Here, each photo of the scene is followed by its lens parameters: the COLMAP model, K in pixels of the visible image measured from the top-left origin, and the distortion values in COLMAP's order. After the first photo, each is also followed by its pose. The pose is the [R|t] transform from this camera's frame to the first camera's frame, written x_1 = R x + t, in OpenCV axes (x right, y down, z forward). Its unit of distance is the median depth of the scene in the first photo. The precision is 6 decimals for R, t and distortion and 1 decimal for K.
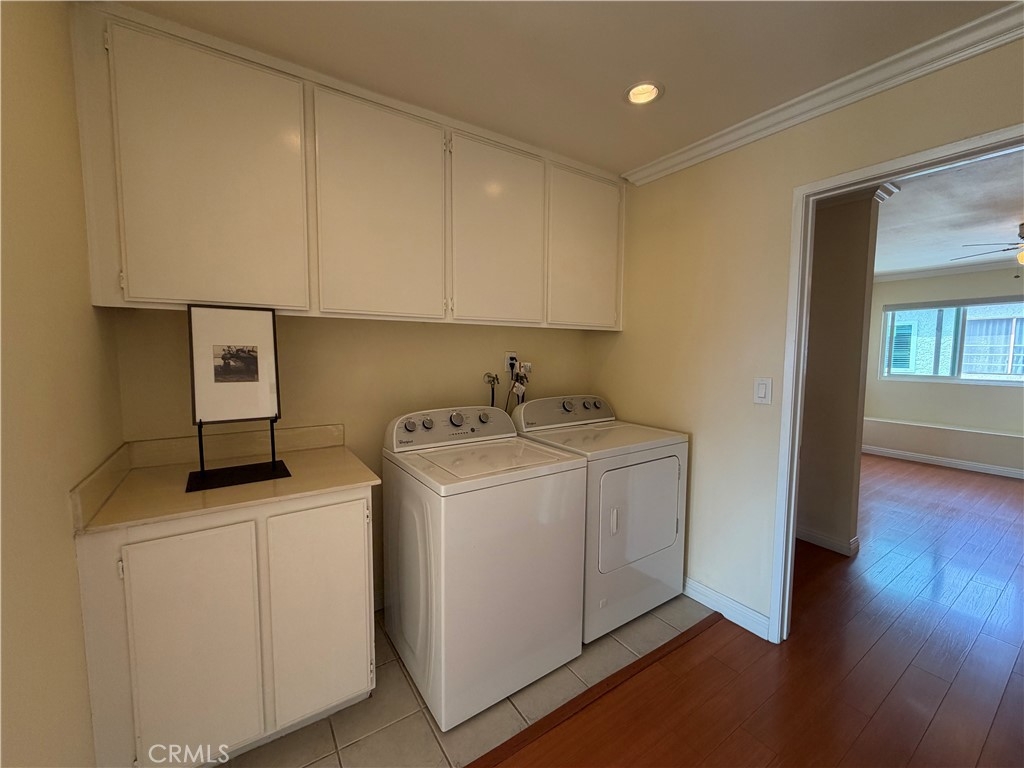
lens RADIAL K [[414.8, 0, 511.8], [0, 414.8, 385.9], [0, 0, 1]] dist [-0.003493, -0.000498]
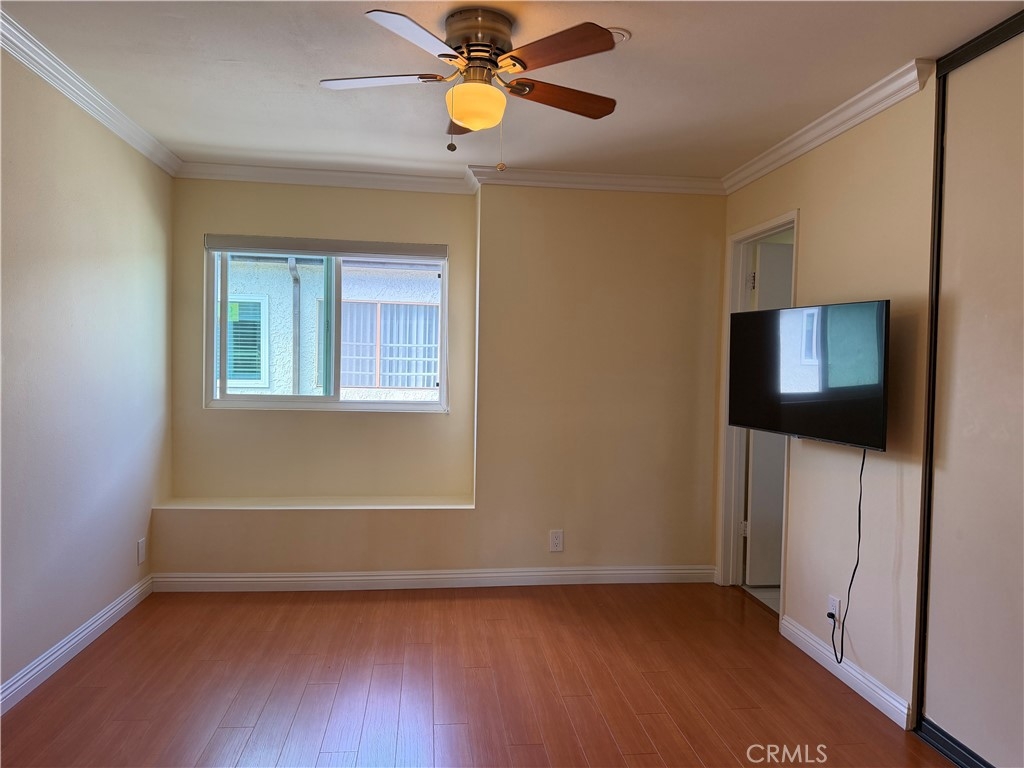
lens RADIAL K [[721.2, 0, 509.2], [0, 721.2, 382.5], [0, 0, 1]] dist [0.008870, 0.000486]
pose [[0.457900, -0.015042, 0.888877, 0.343535], [0.053602, 0.998505, -0.010715, -0.015352], [-0.887386, 0.052552, 0.458021, 0.352731]]
